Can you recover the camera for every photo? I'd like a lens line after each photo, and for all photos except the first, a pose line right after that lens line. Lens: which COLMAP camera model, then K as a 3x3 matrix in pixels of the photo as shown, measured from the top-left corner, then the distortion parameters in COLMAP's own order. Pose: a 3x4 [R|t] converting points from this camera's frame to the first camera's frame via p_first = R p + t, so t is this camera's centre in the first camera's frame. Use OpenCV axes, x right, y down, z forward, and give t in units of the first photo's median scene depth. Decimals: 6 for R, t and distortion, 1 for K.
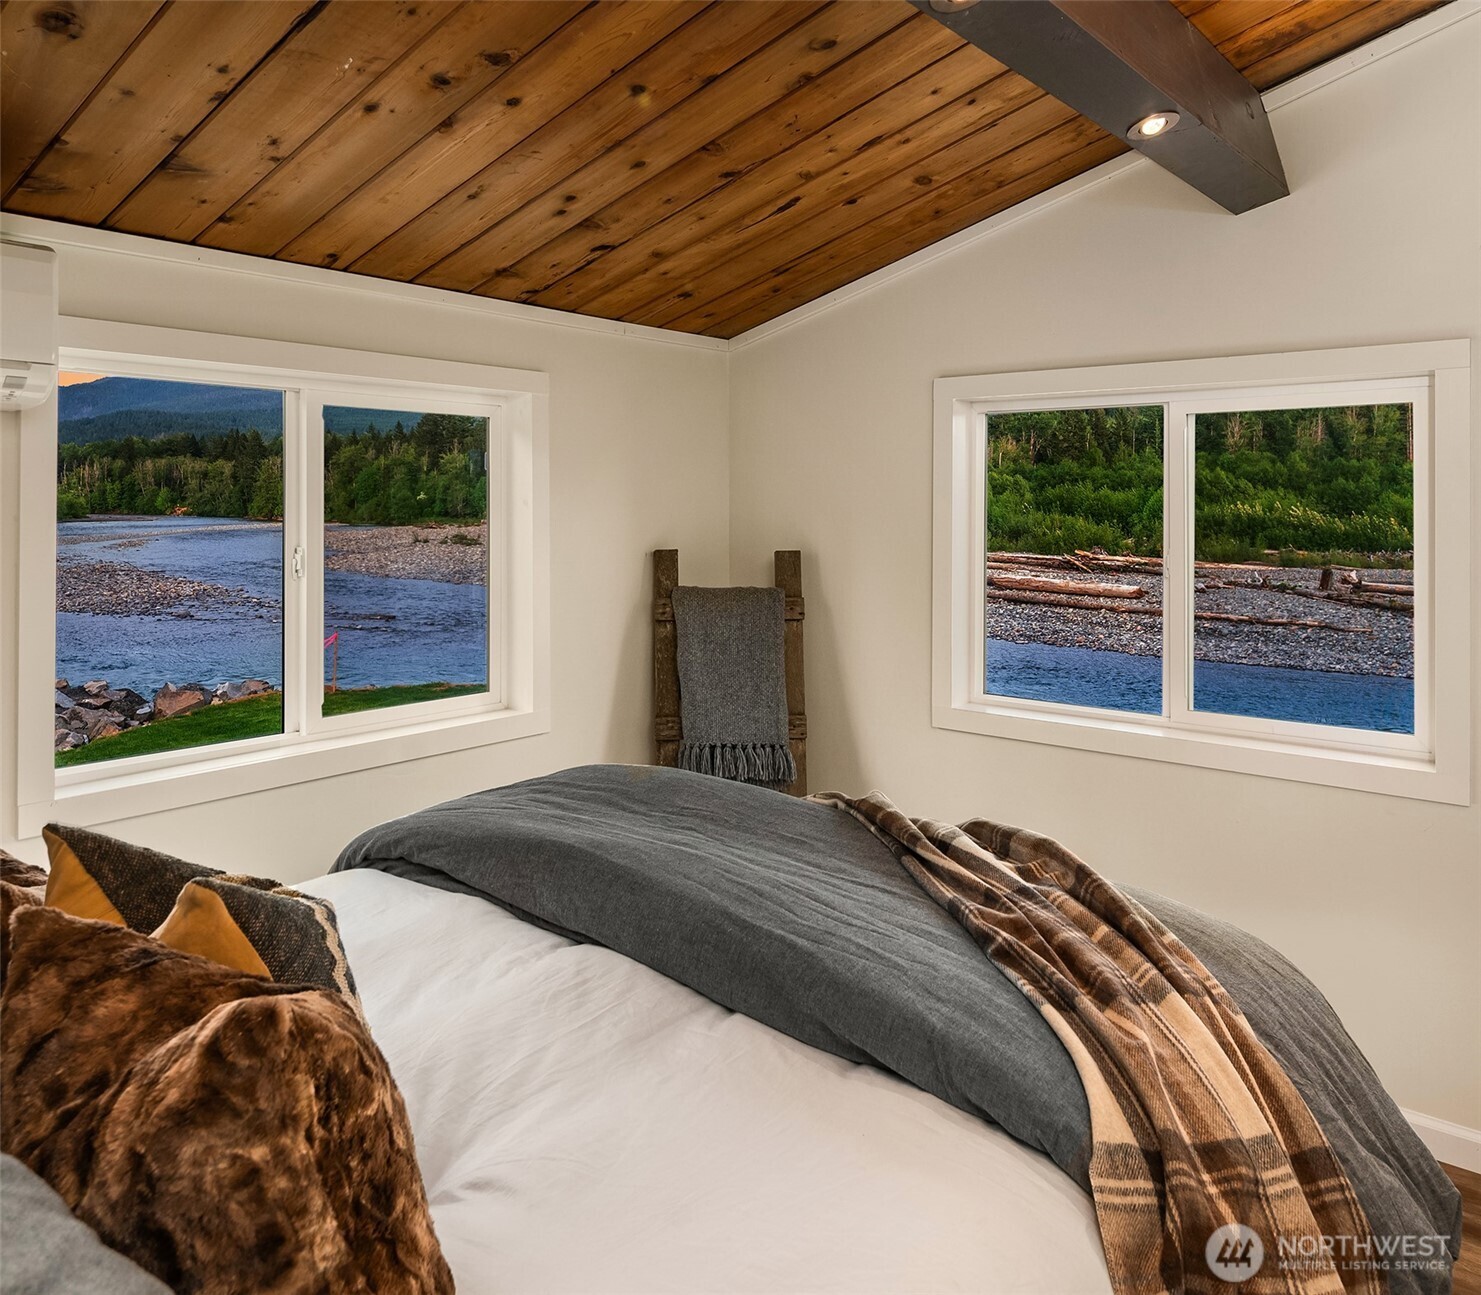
lens RADIAL K [[1114.4, 0, 740.5], [0, 1114.4, 647.5], [0, 0, 1]] dist [0.003221, -0.005399]
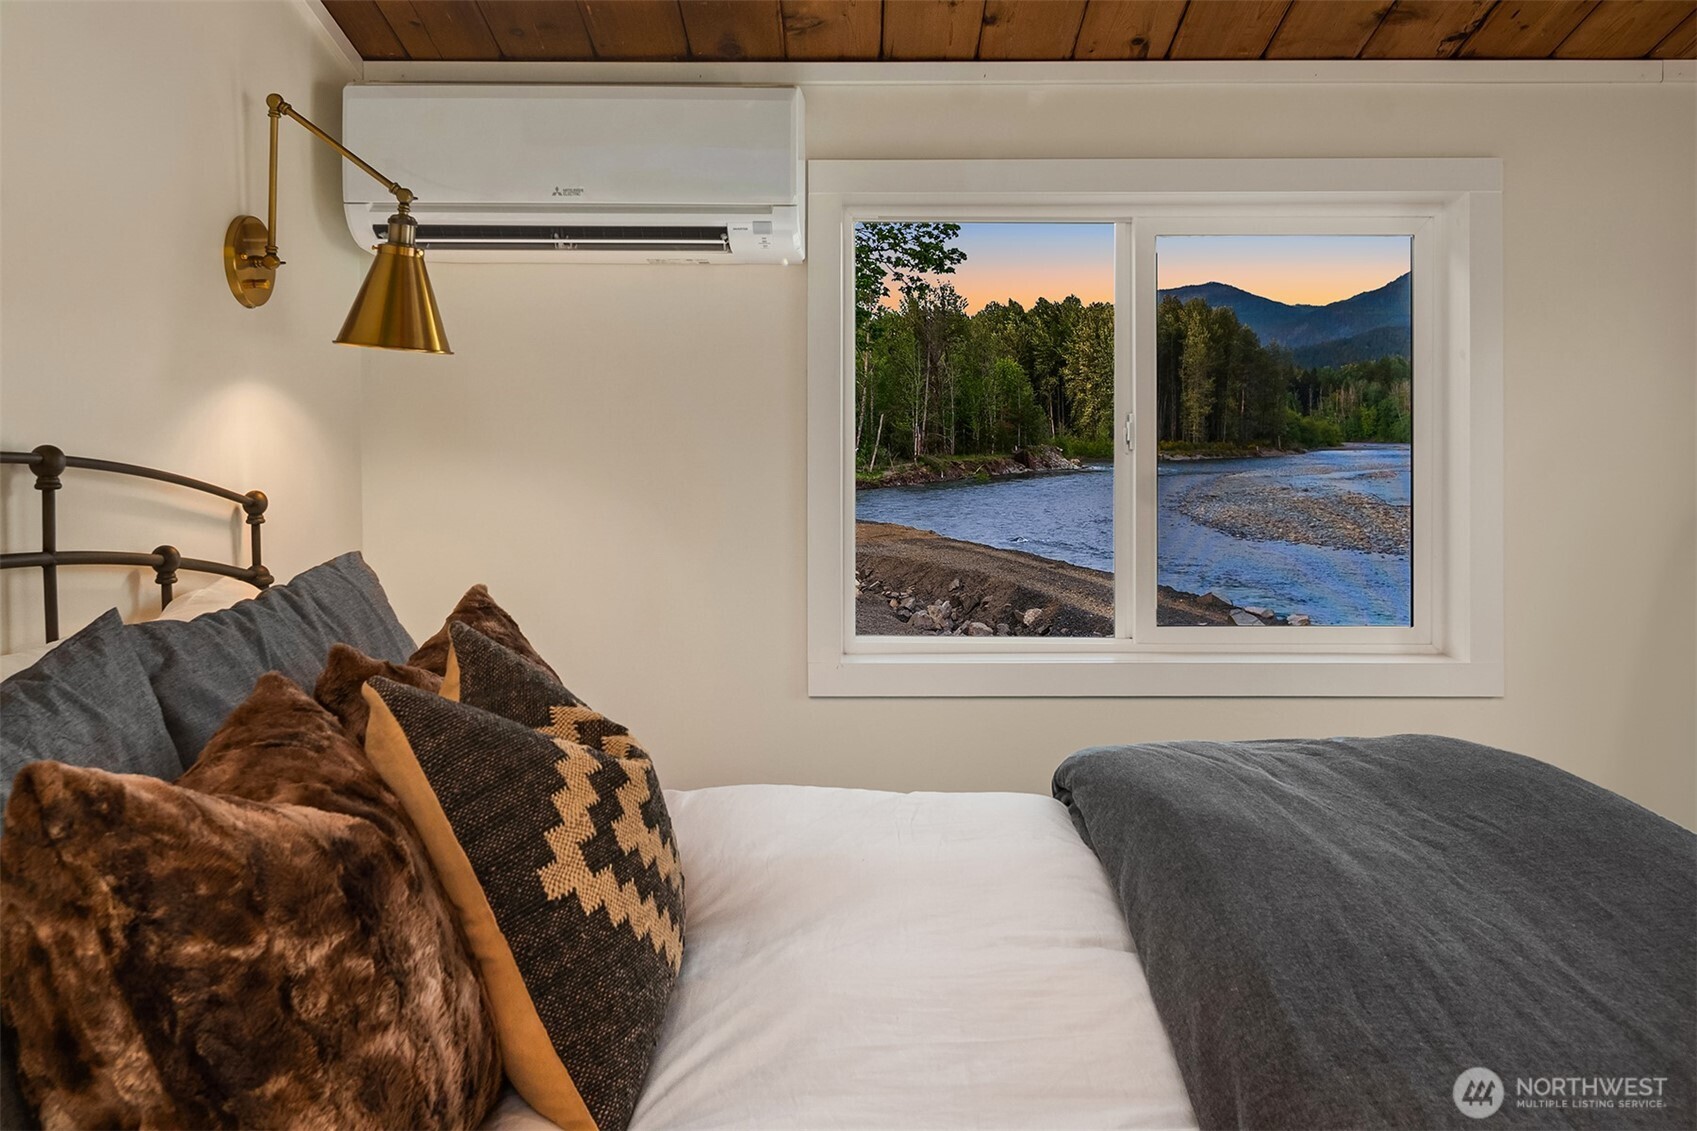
lens RADIAL K [[1295.7, 0, 848.5], [0, 1295.7, 565.5], [0, 0, 1]] dist [0.002703, 0.001208]
pose [[0.634445, 0.077091, -0.769115, 0.315774], [-0.095119, 0.995238, 0.021292, 0.031292], [0.767094, 0.059649, 0.638756, 0.335940]]
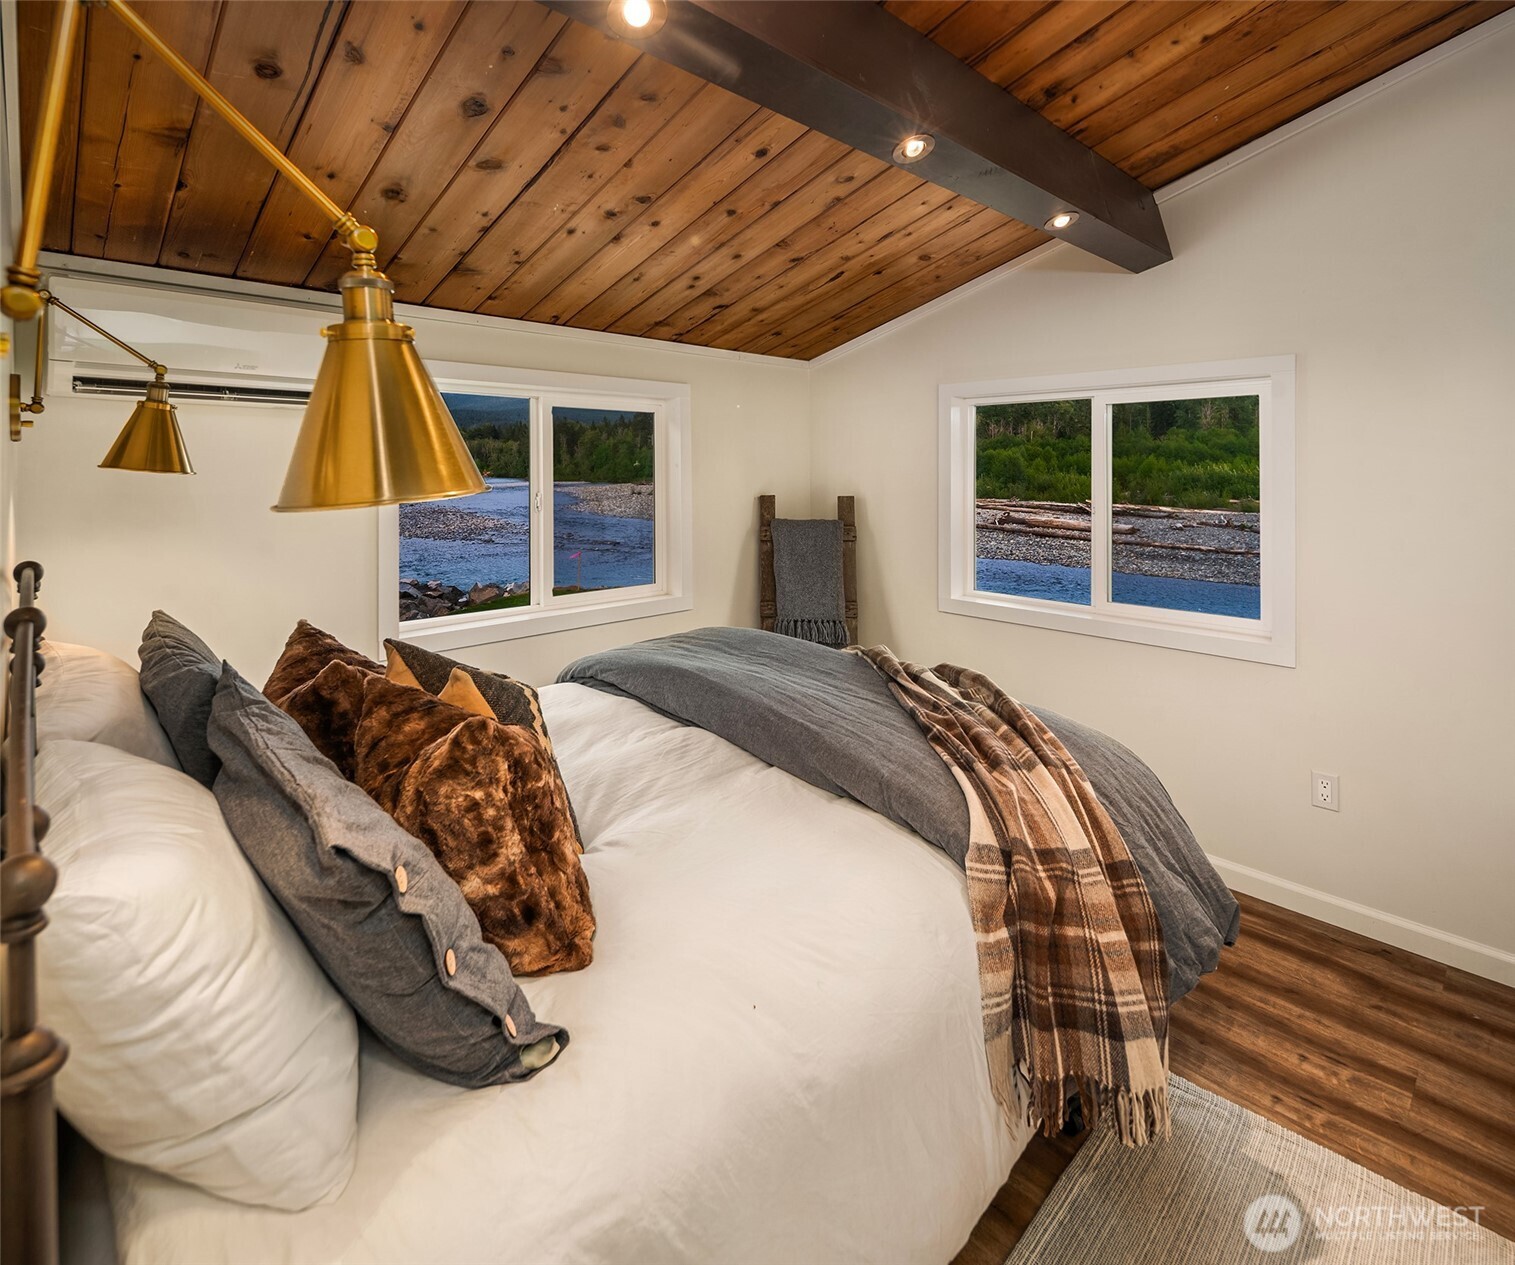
lens RADIAL K [[744.2, 0, 766.1], [0, 744.2, 583.0], [0, 0, 1]] dist [-0.000112, 0.000442]
pose [[0.994312, 0.013187, -0.105690, 0.085036], [-0.010543, 0.999618, 0.025538, 0.017082], [0.105987, -0.024278, 0.994071, -0.099915]]
